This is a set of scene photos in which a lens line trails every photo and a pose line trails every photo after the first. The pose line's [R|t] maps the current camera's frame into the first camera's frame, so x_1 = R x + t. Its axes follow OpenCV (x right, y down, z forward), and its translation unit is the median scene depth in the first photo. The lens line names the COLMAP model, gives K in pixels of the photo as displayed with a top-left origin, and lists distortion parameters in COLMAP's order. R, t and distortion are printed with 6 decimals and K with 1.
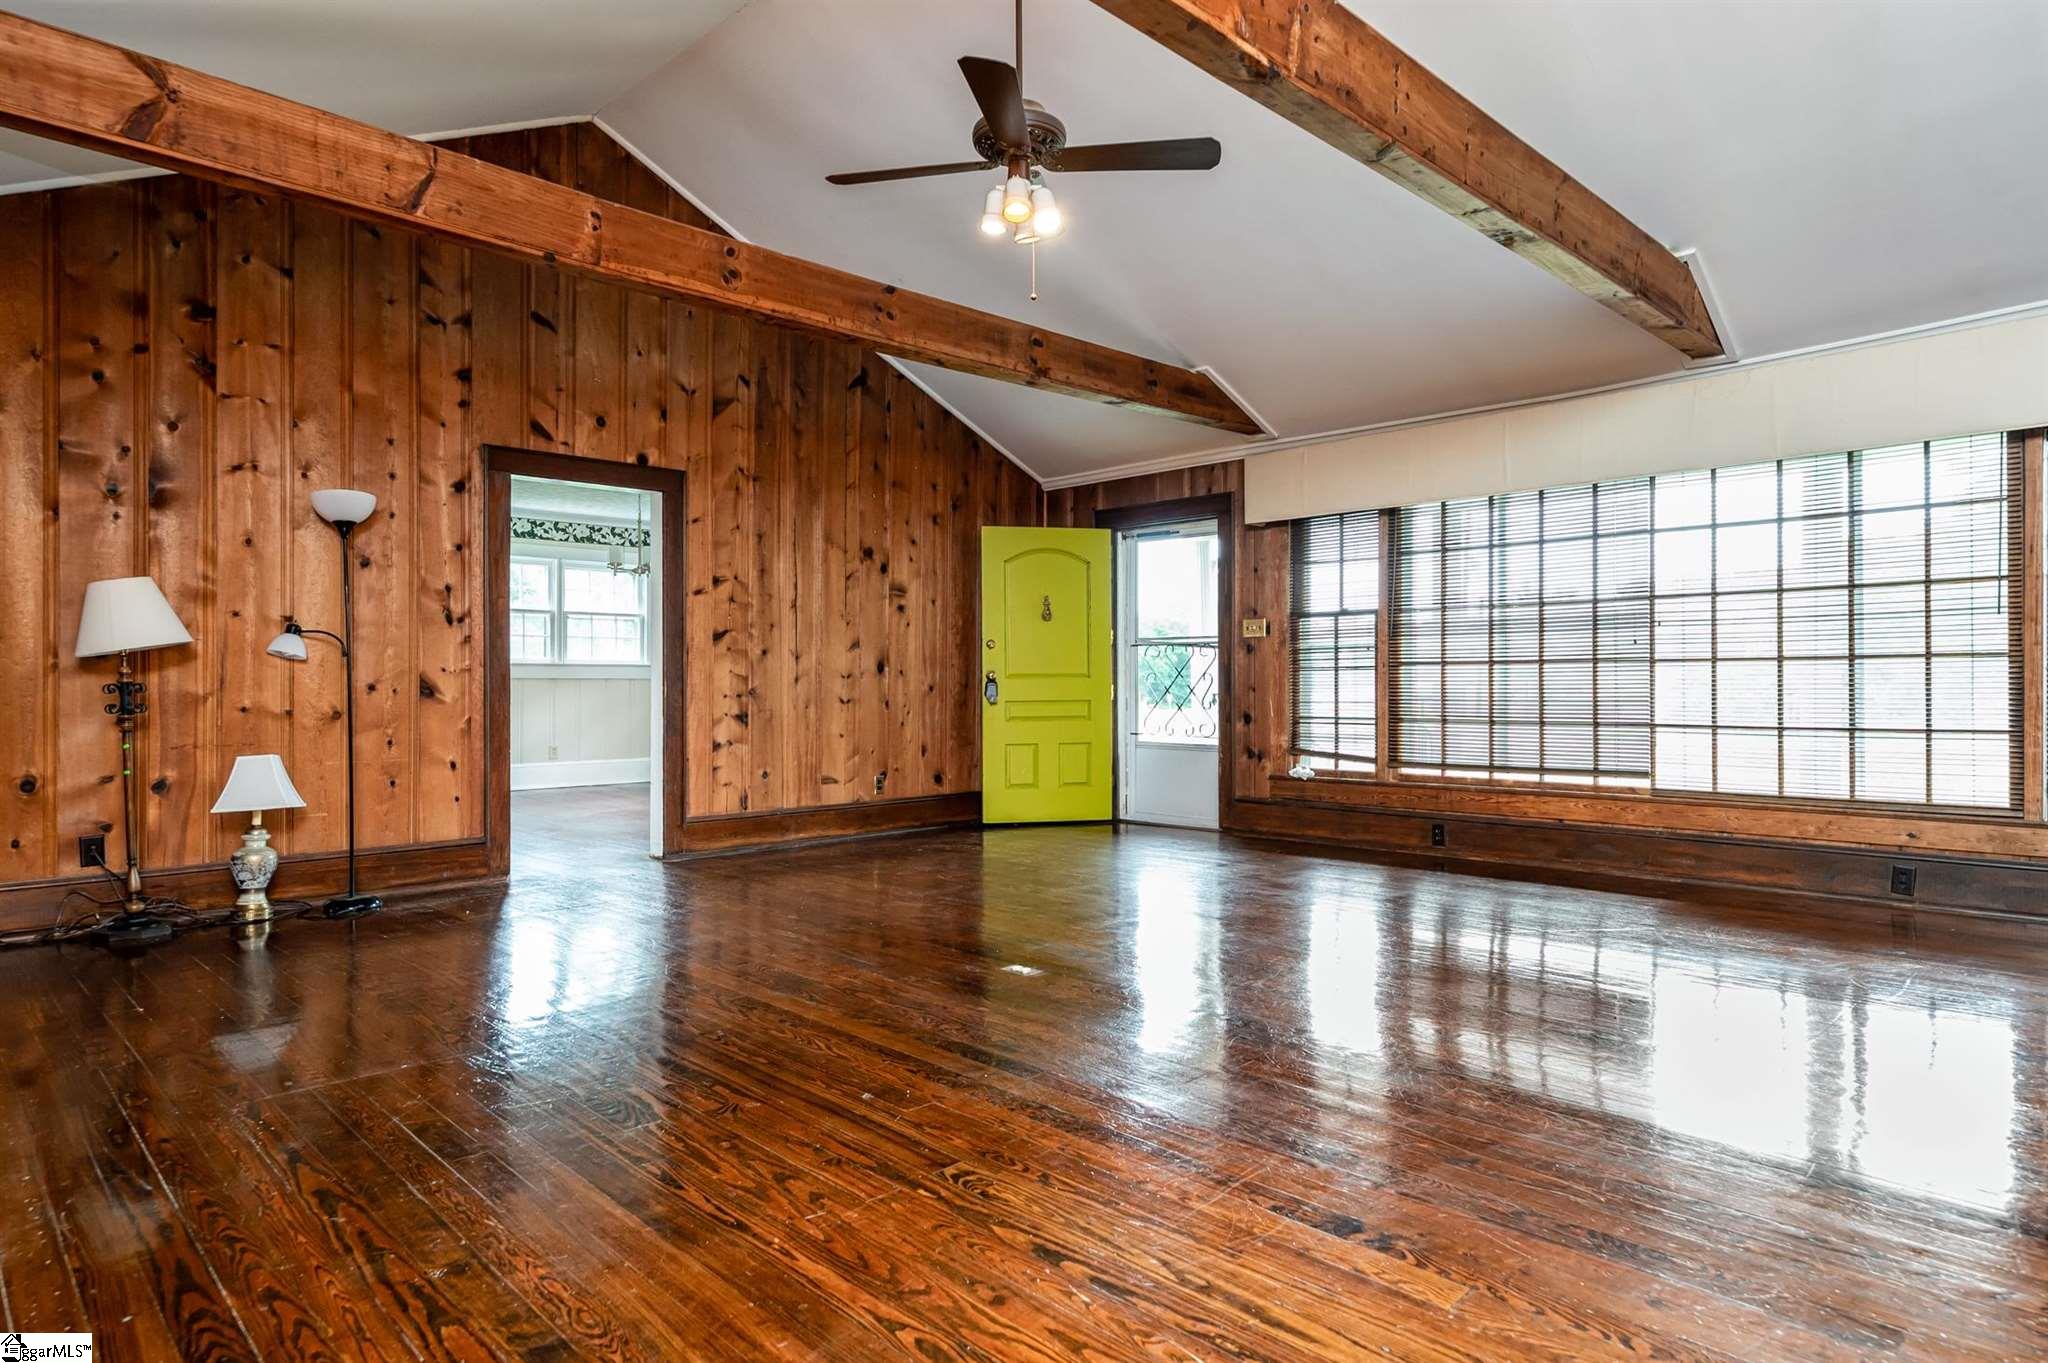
lens RADIAL K [[1157.8, 0, 1024.0], [0, 1157.8, 681.5], [0, 0, 1]] dist [-0.000122, -0.000348]
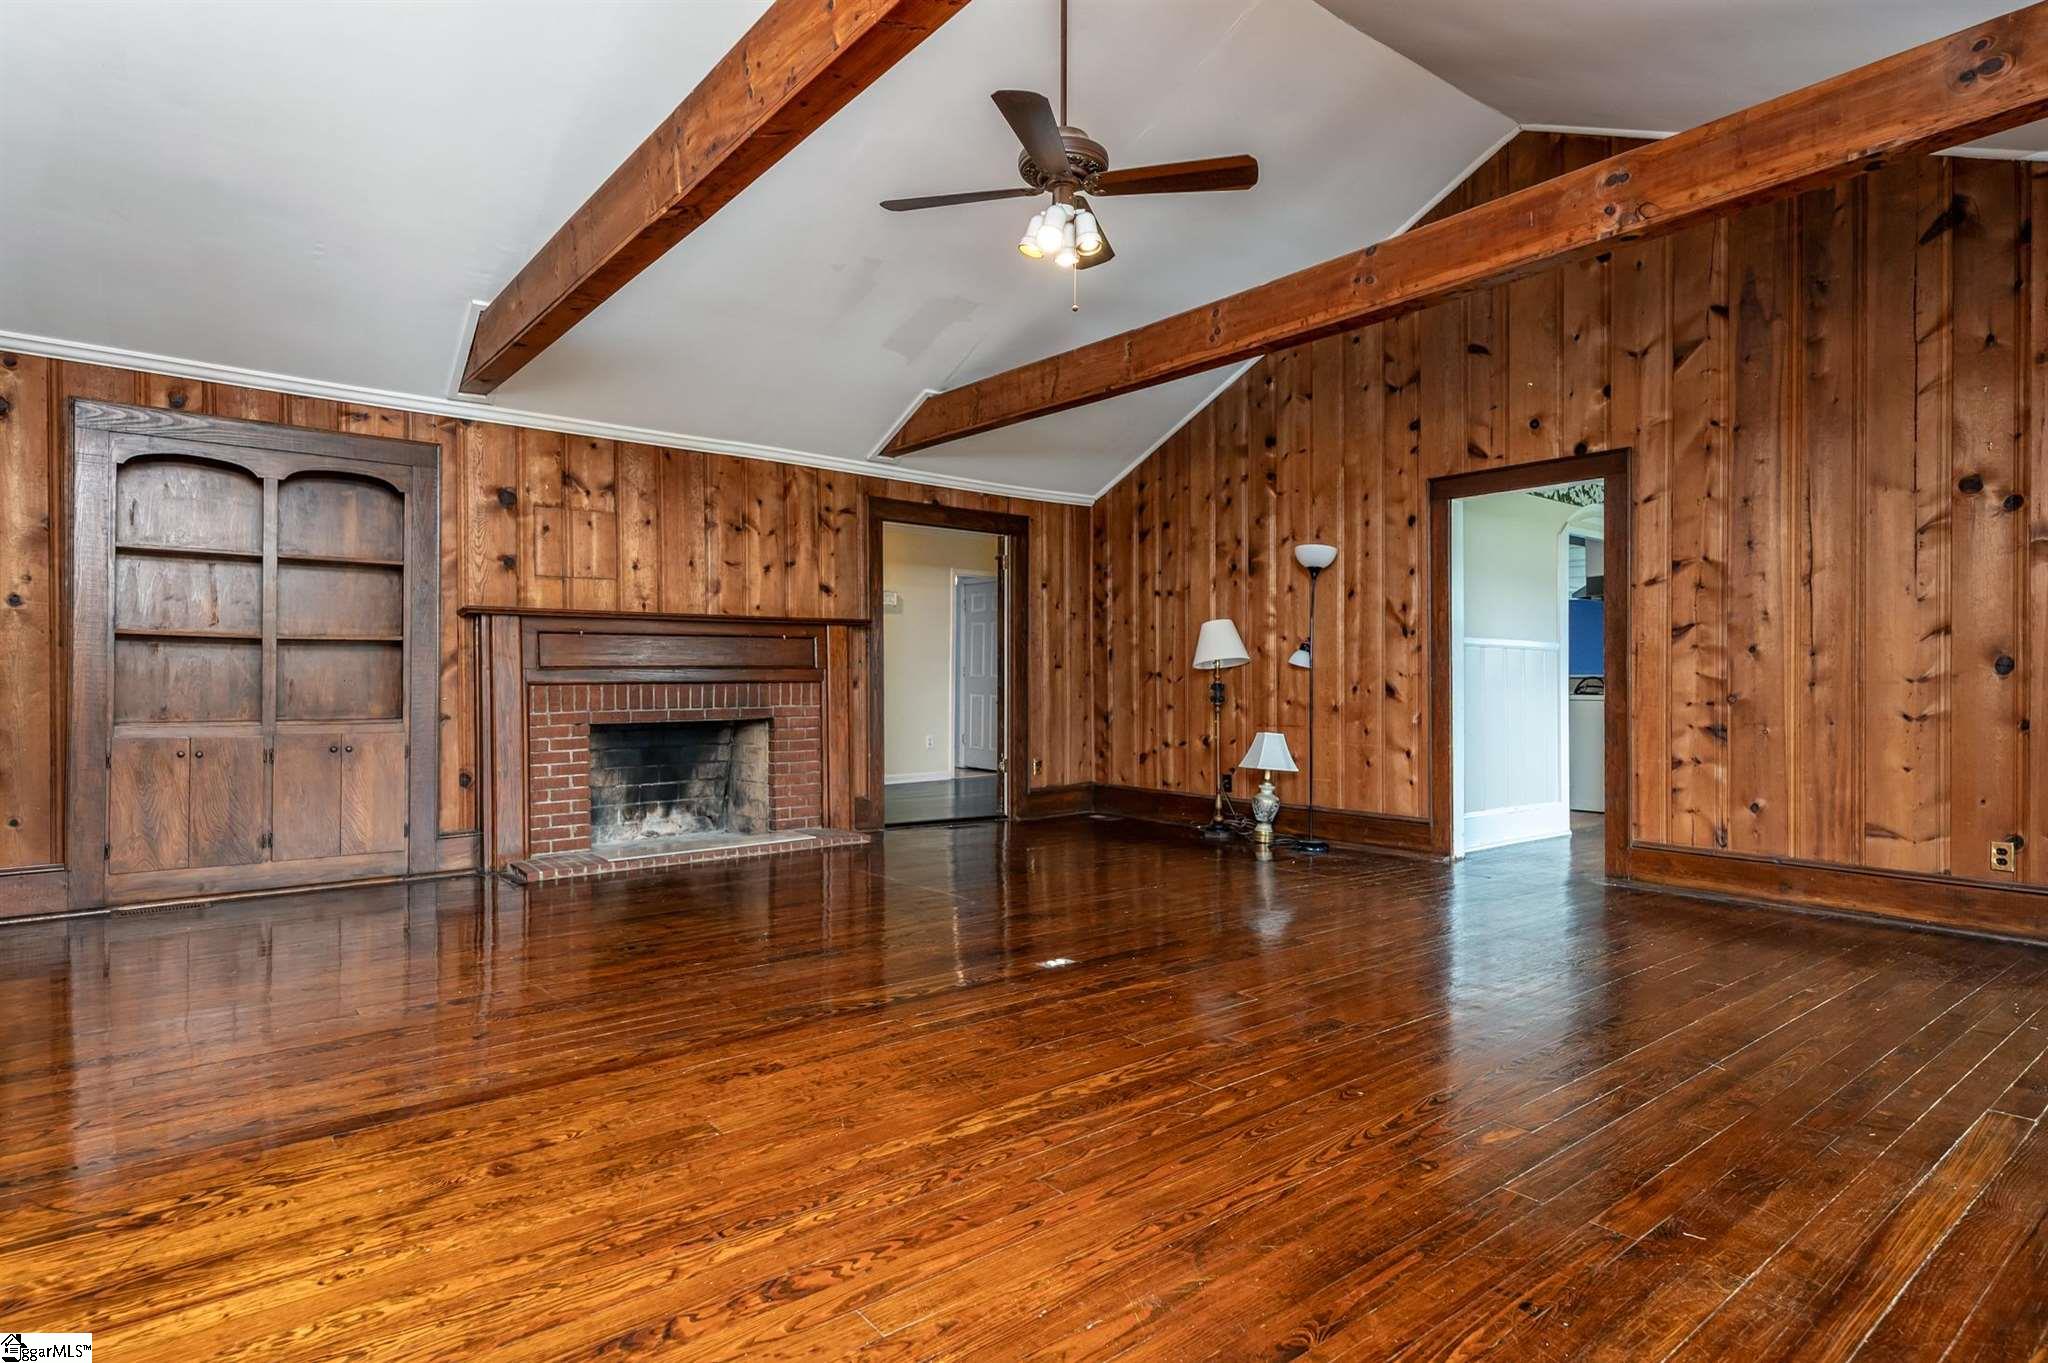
lens RADIAL K [[1082.3, 0, 1024.0], [0, 1082.3, 681.5], [0, 0, 1]] dist [0.001101, -0.000445]
pose [[-0.095900, 0.003059, -0.995386, 0.612883], [-0.002818, 0.999990, 0.003344, -0.004993], [0.995387, 0.003126, -0.095890, 0.662840]]
